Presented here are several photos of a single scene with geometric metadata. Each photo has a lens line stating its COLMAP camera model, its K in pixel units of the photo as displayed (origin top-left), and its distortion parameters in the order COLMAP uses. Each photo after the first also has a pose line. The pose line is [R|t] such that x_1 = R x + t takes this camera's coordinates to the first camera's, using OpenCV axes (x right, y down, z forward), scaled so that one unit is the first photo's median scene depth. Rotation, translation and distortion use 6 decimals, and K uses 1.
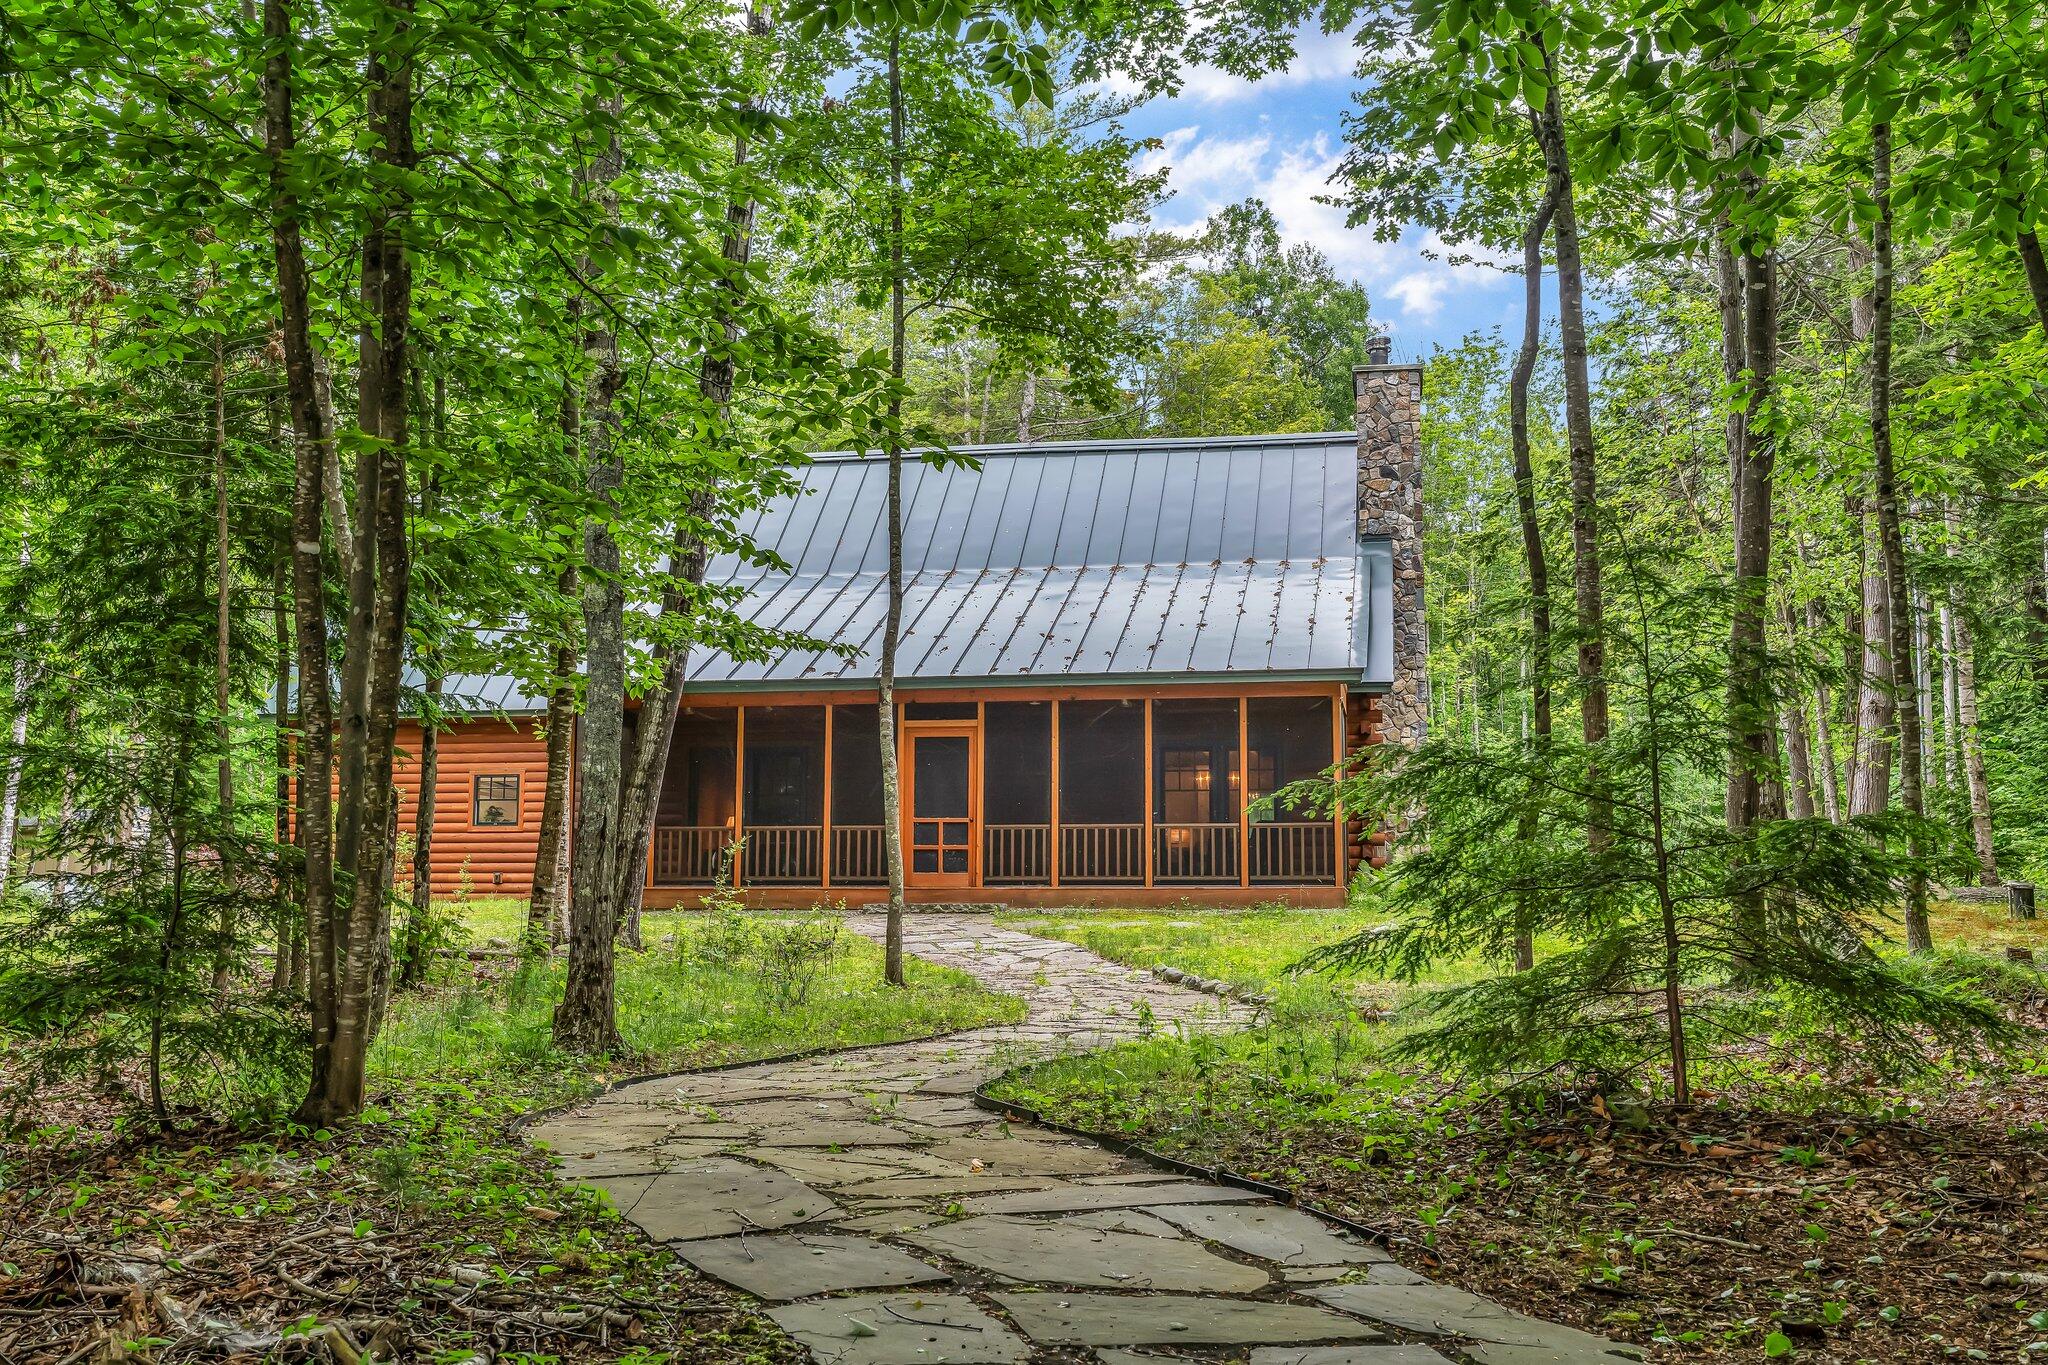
lens RADIAL K [[2054.5, 0, 1024.0], [0, 2054.5, 682.5], [0, 0, 1]] dist [-0.004215, -0.000808]
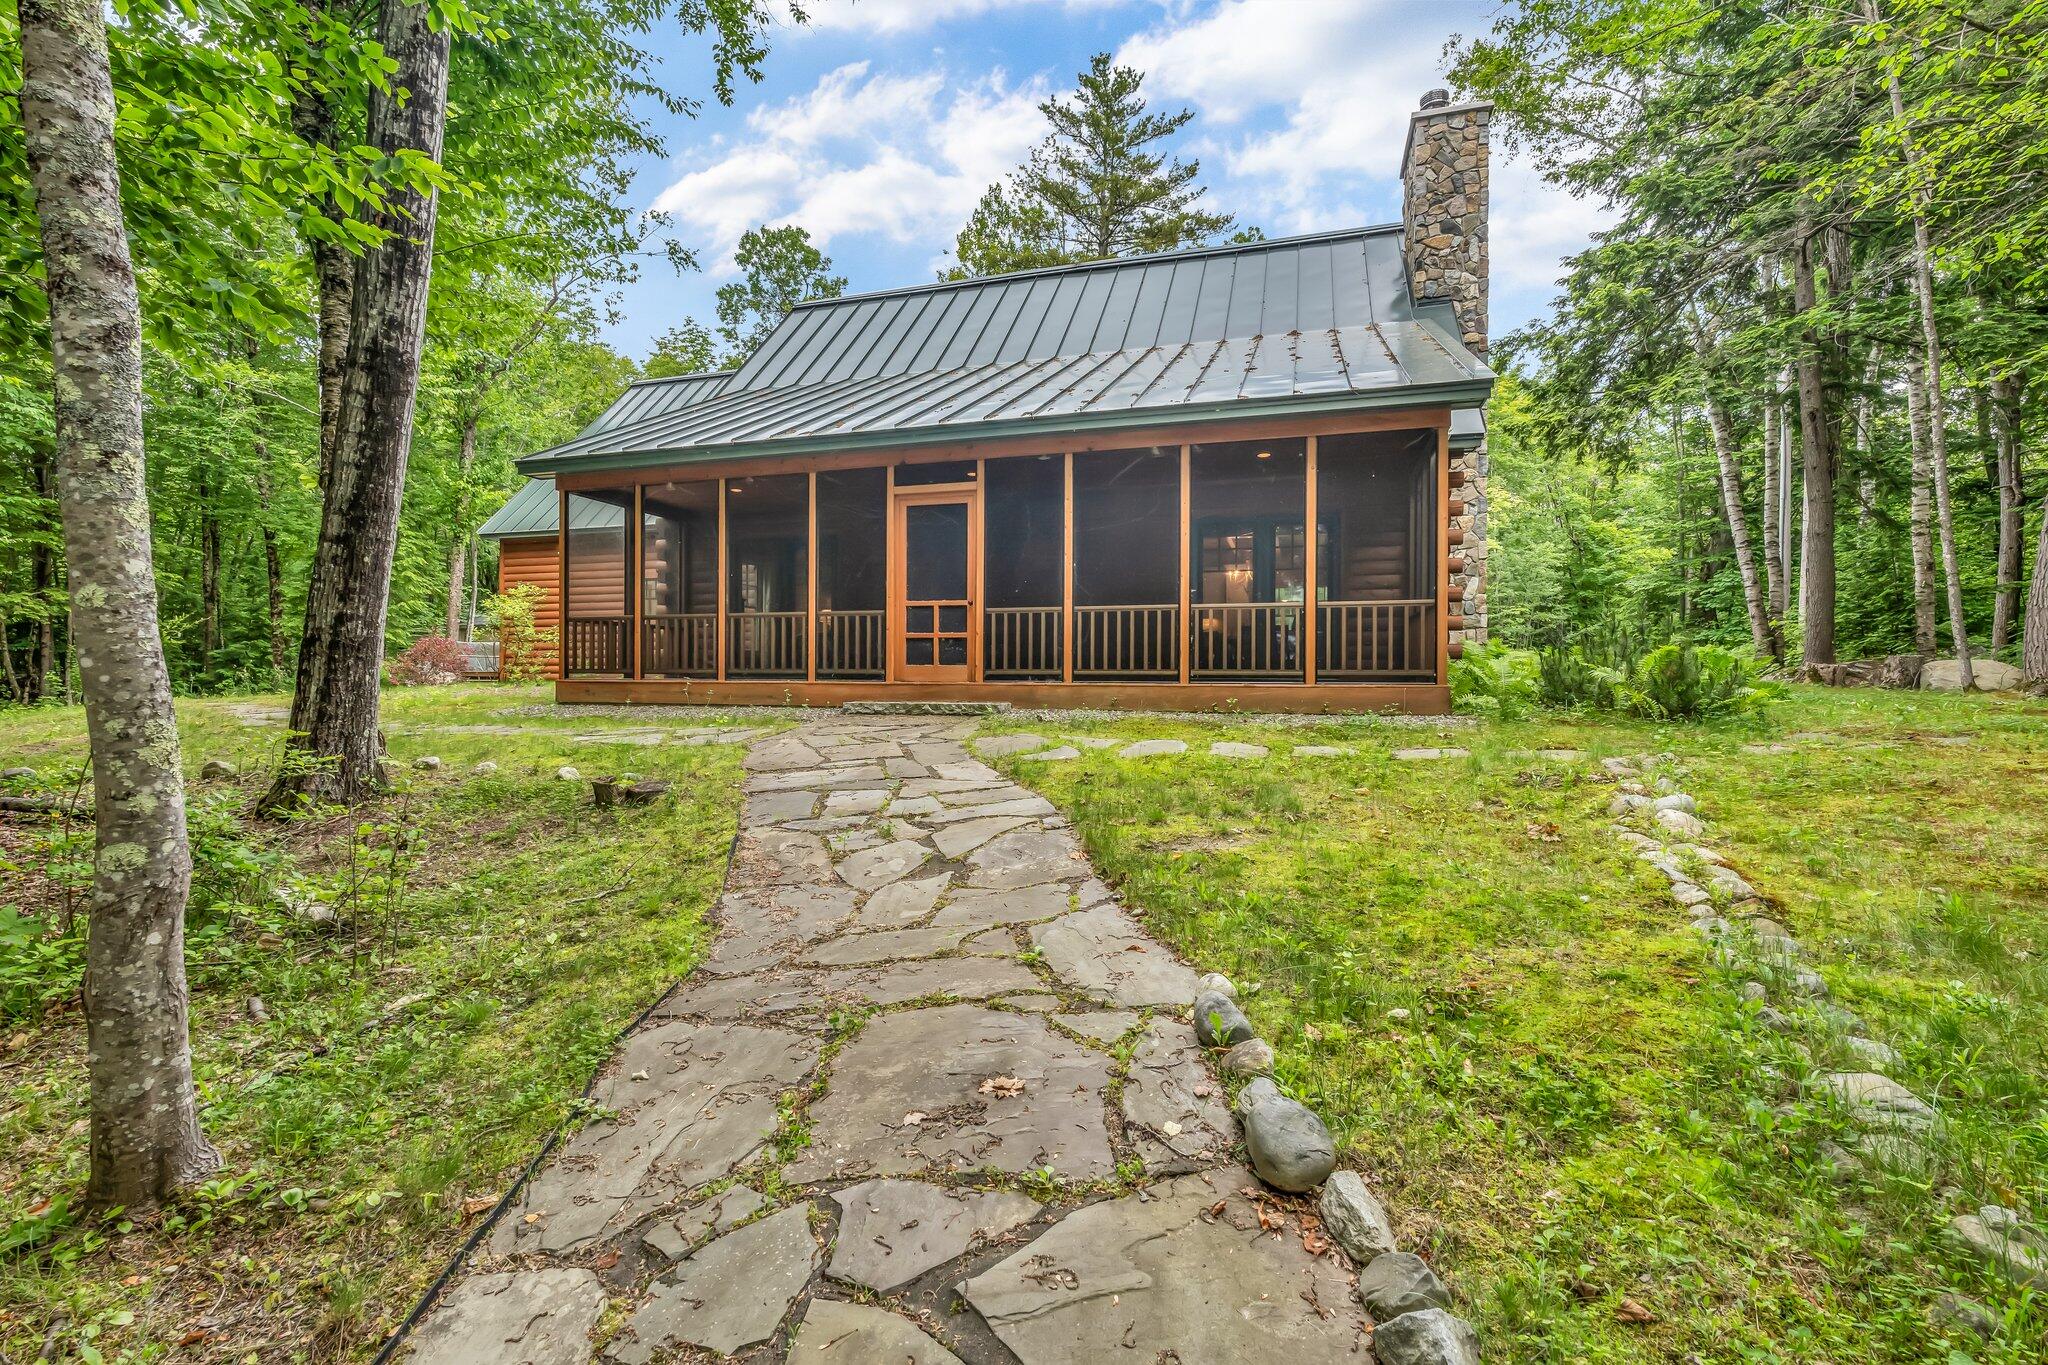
lens RADIAL K [[915.6, 0, 1024.0], [0, 915.6, 682.5], [0, 0, 1]] dist [0.000102, -0.000004]
pose [[0.993755, 0.000311, -0.111581, 0.037959], [0.014463, 0.991202, 0.131566, 0.050433], [0.110640, -0.132358, 0.985008, 0.629831]]
